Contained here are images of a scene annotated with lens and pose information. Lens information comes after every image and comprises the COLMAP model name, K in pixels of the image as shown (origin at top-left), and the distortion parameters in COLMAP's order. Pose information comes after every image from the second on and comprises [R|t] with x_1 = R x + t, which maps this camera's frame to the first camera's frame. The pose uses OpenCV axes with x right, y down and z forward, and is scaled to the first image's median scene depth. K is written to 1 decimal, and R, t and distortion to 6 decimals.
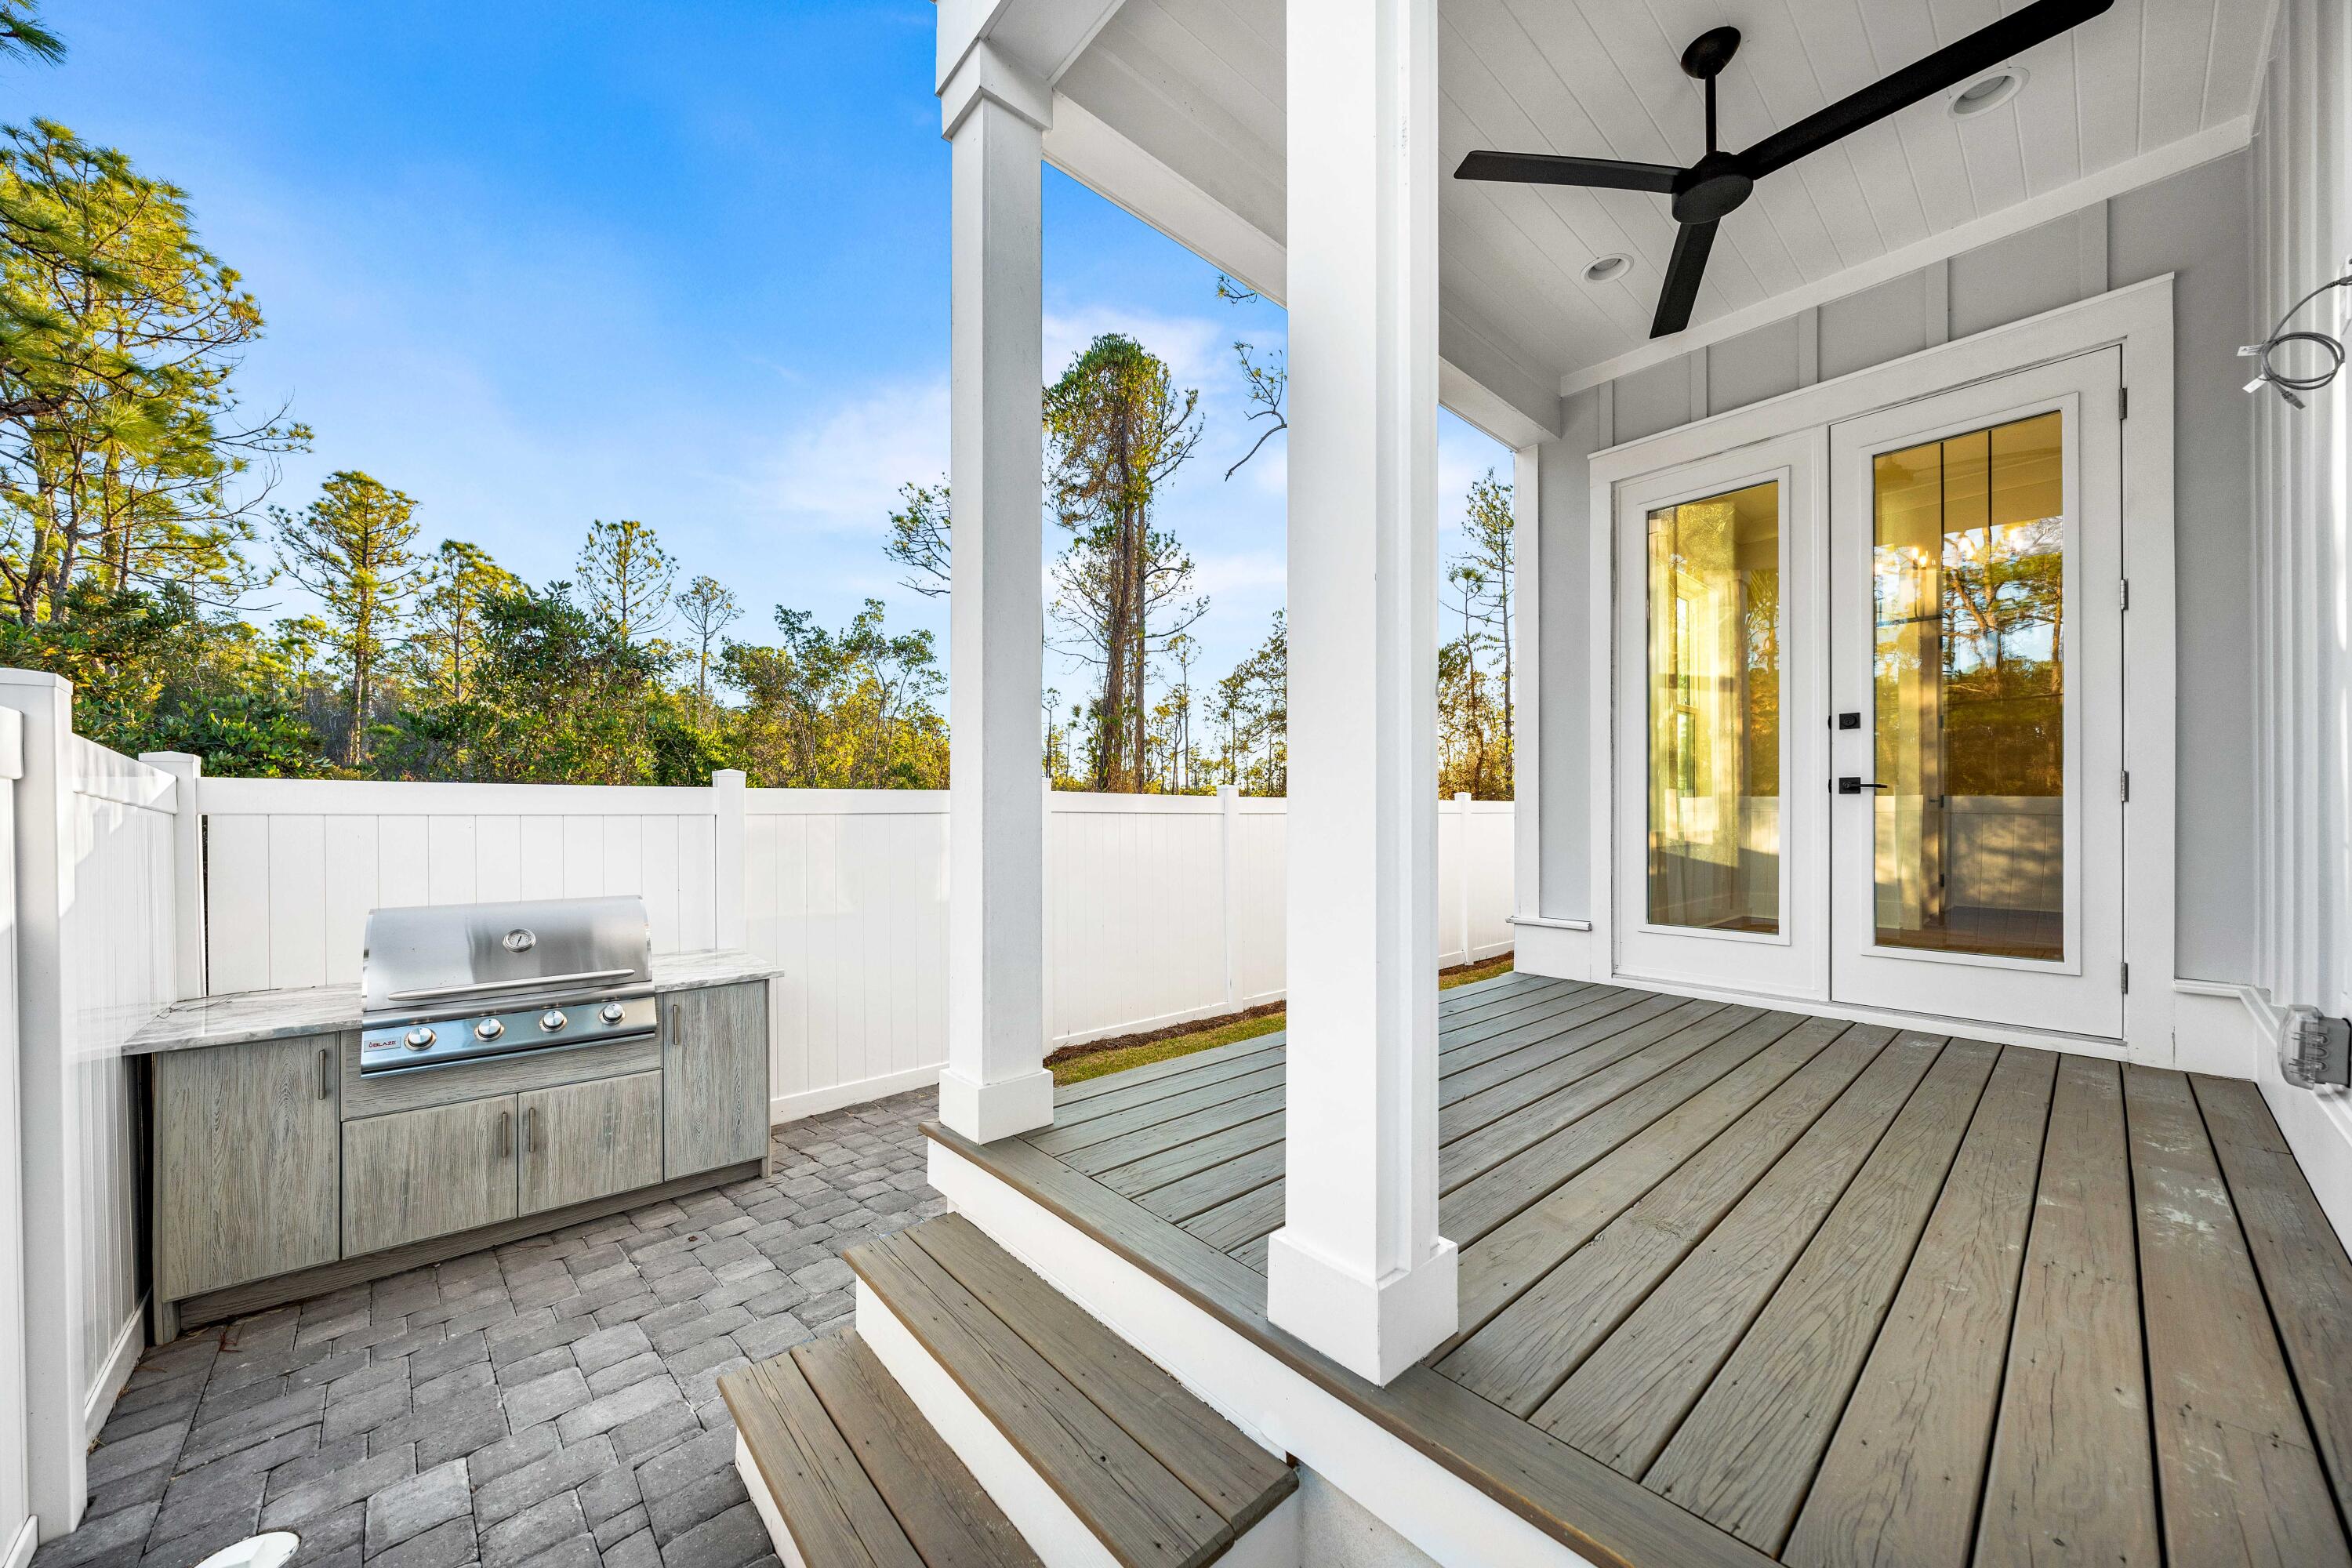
lens RADIAL K [[816.8, 0, 1175.7], [0, 816.8, 819.1], [0, 0, 1]] dist [-0.002036, -0.000016]
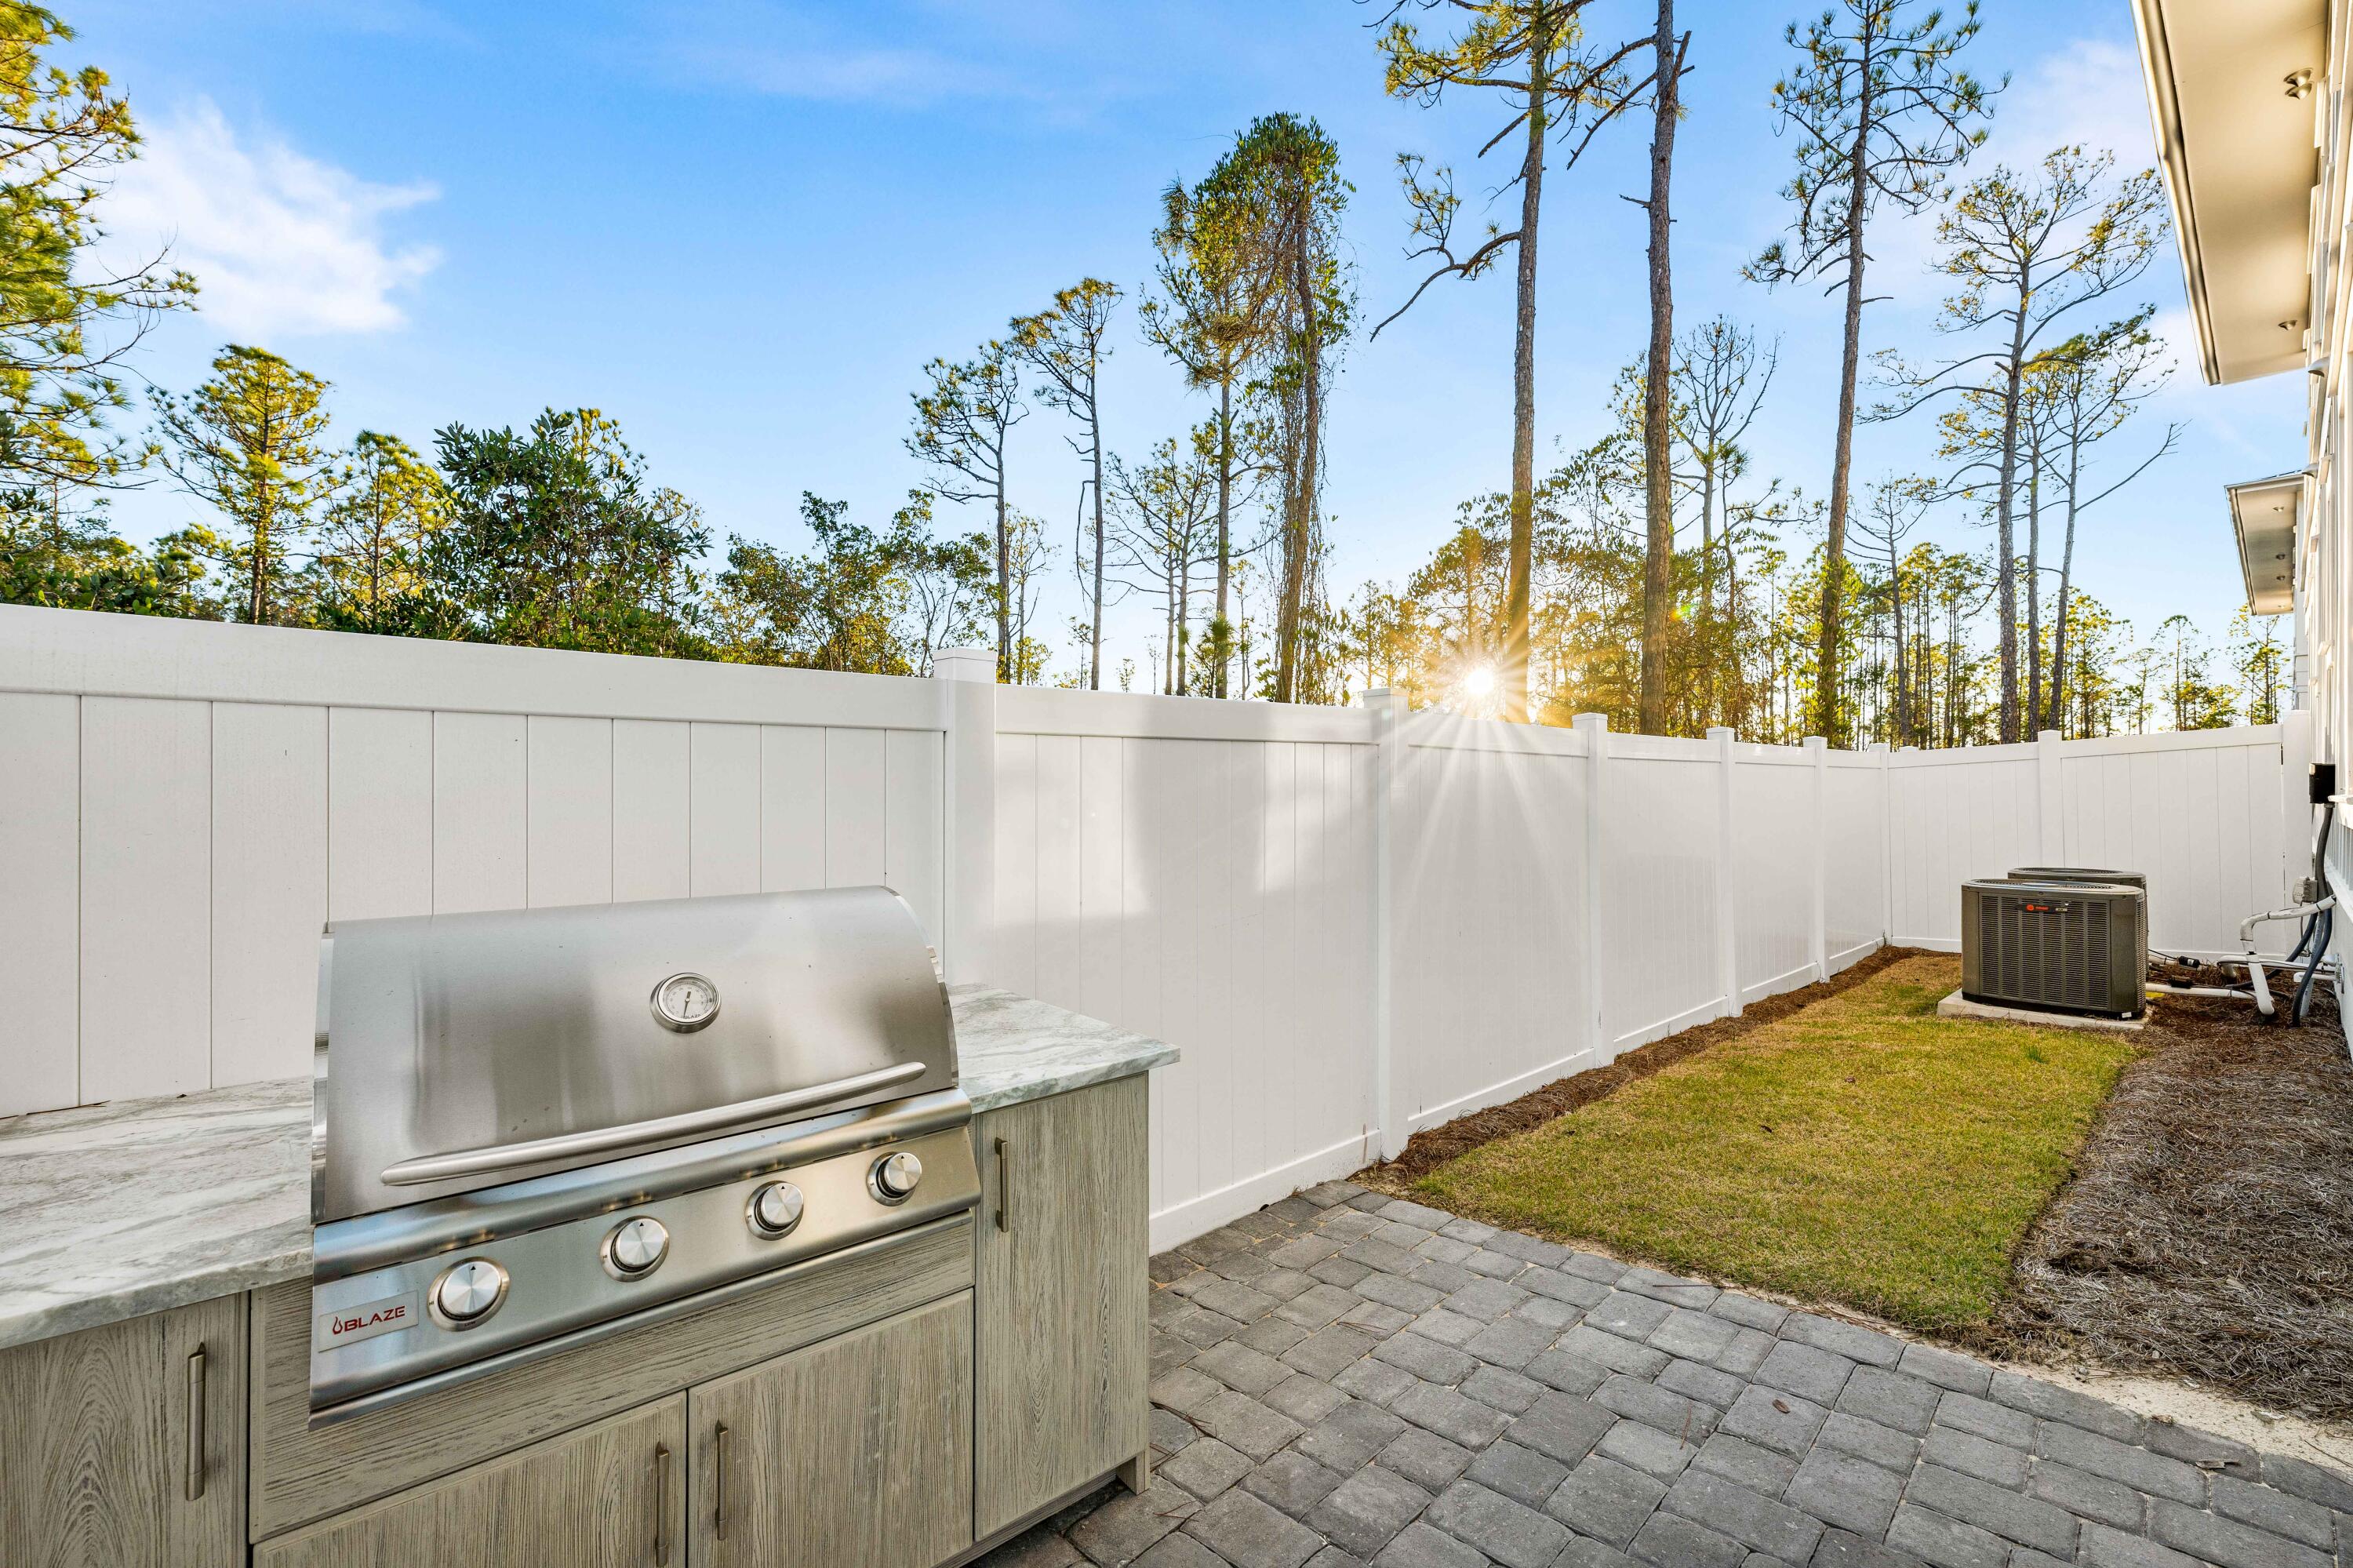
lens RADIAL K [[938.0, 0, 1174.8], [0, 938.0, 788.1], [0, 0, 1]] dist [0.000667, 0.000208]
pose [[0.999920, 0.007904, -0.009886, -0.128906], [-0.007876, 0.999965, 0.002889, 0.008939], [0.009908, -0.002811, 0.999947, 0.123877]]
